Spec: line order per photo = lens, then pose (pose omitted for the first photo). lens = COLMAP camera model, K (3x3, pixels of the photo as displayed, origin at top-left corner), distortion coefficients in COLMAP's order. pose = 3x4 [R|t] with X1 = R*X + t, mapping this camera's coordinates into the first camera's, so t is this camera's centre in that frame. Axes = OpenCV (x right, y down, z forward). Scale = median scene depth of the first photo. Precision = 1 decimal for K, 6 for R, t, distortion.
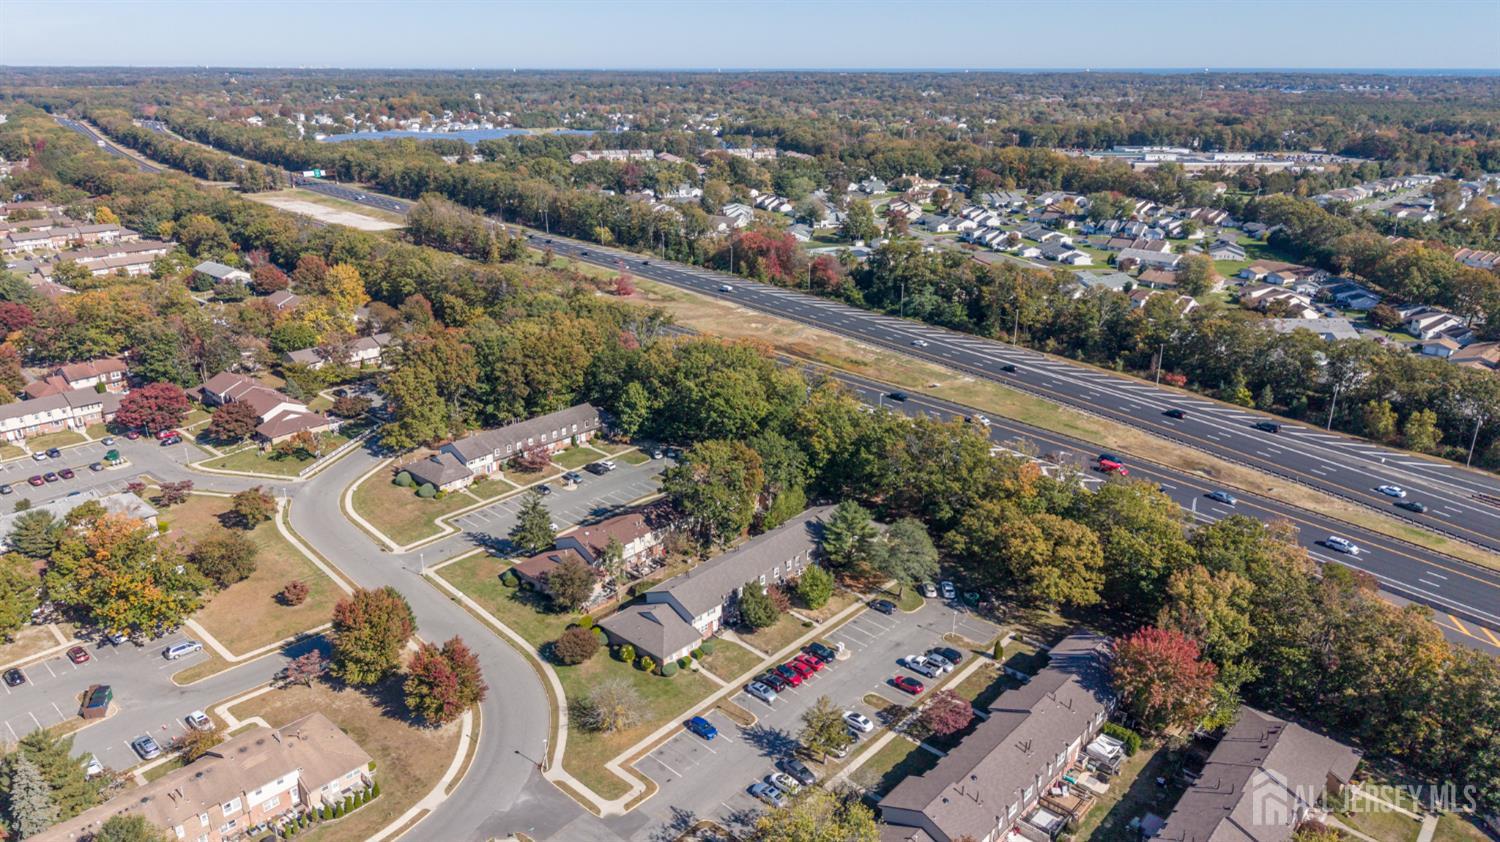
lens RADIAL K [[996.8, 0, 752.8], [0, 996.8, 388.3], [0, 0, 1]] dist [0.065165, -0.087745]
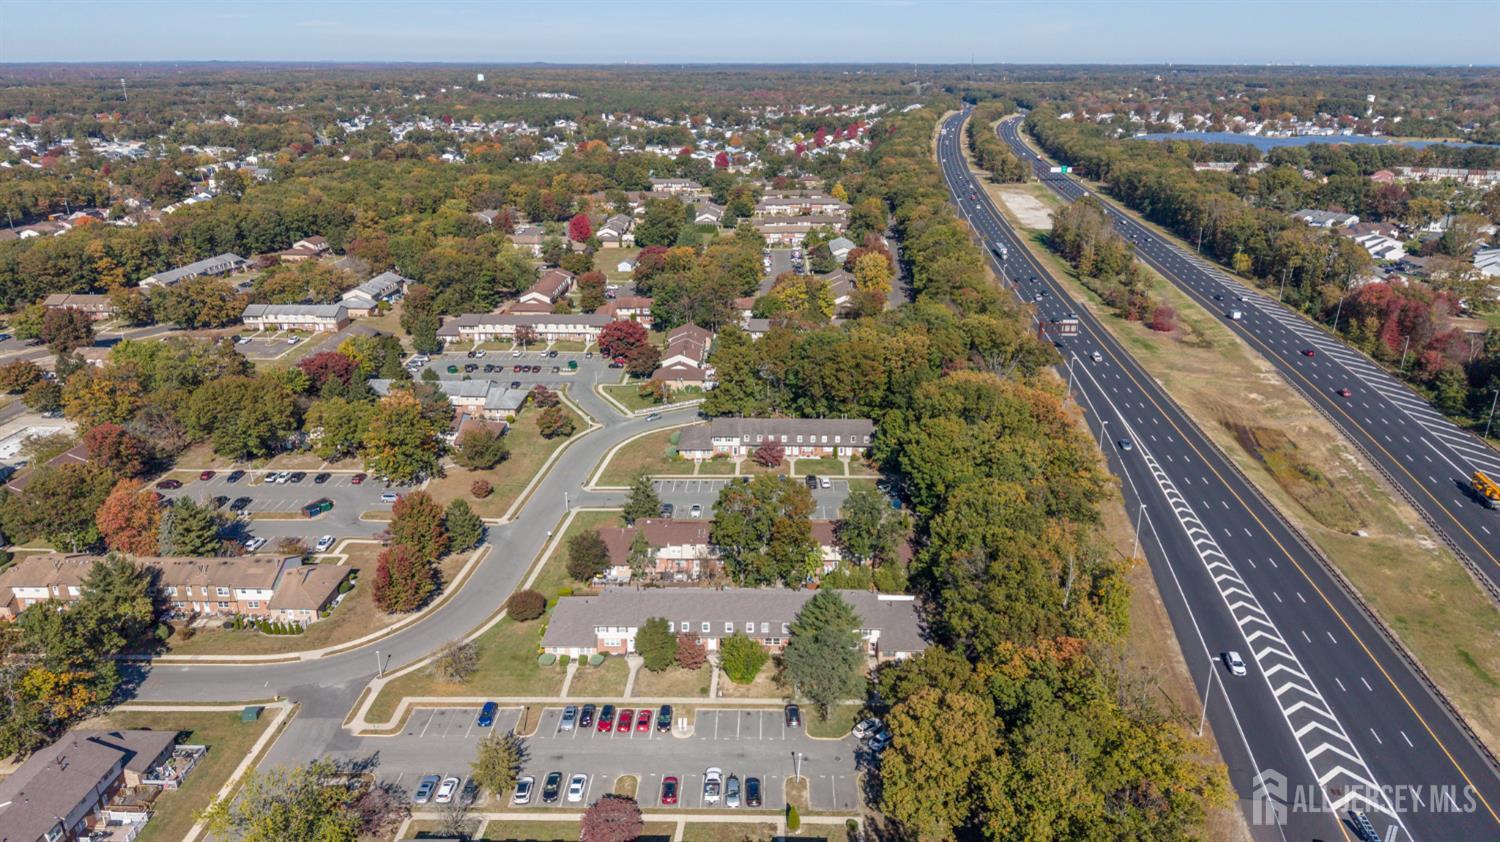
lens RADIAL K [[996.8, 0, 752.8], [0, 996.8, 388.3], [0, 0, 1]] dist [0.065165, -0.087745]
pose [[0.653459, 0.230065, -0.721153, 0.311690], [-0.228302, 0.968231, 0.102017, -0.060247], [0.721713, 0.097977, 0.685223, 0.178777]]
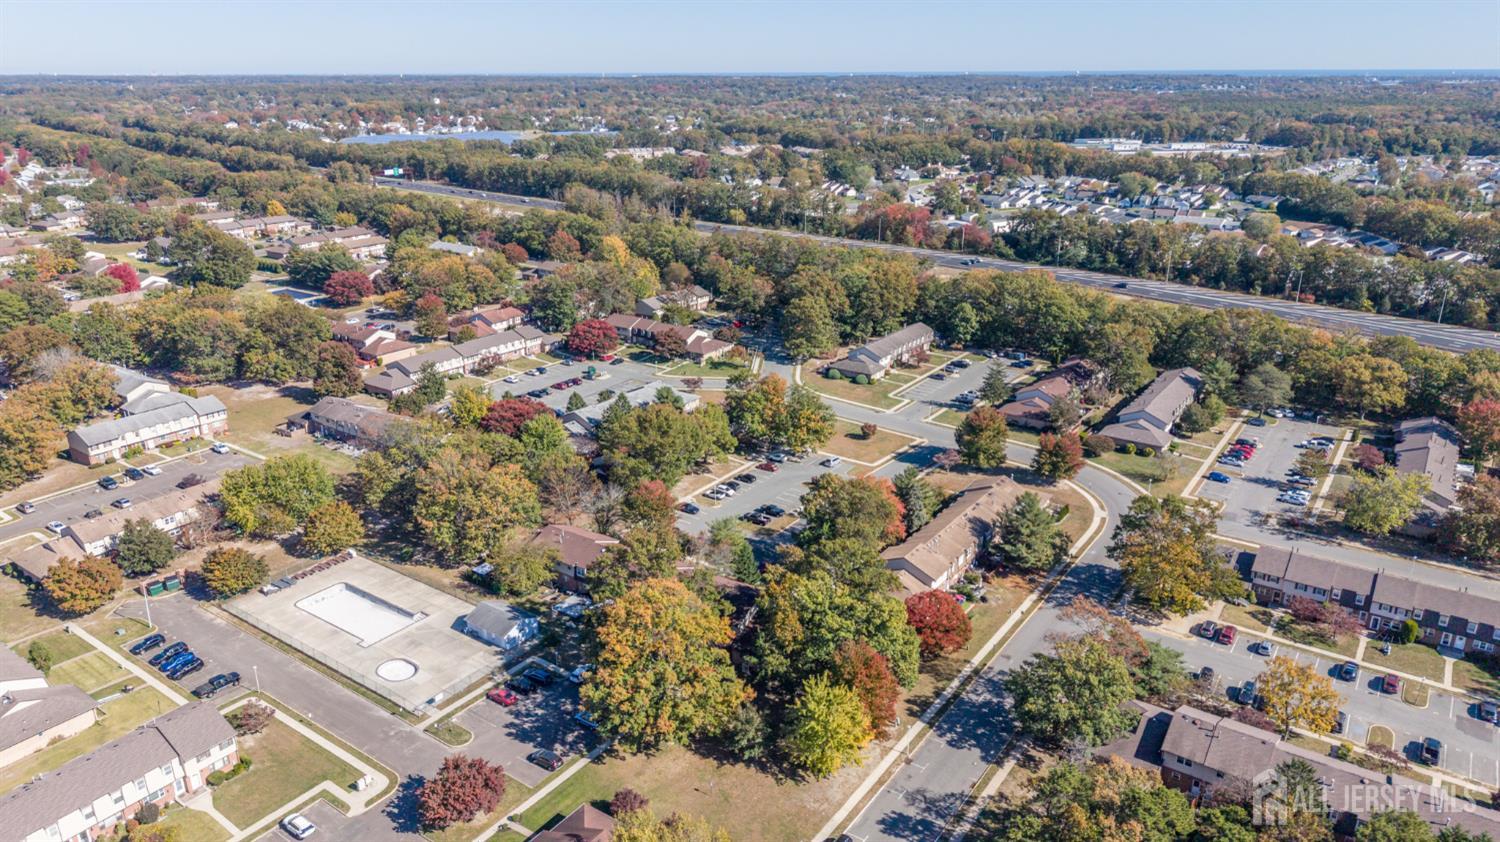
lens RADIAL K [[996.8, 0, 752.8], [0, 996.8, 388.3], [0, 0, 1]] dist [0.065165, -0.087745]
pose [[0.992636, -0.041500, 0.113803, -0.376543], [0.041964, 0.999118, -0.001680, 0.066133], [-0.113633, 0.006443, 0.993502, -0.197236]]
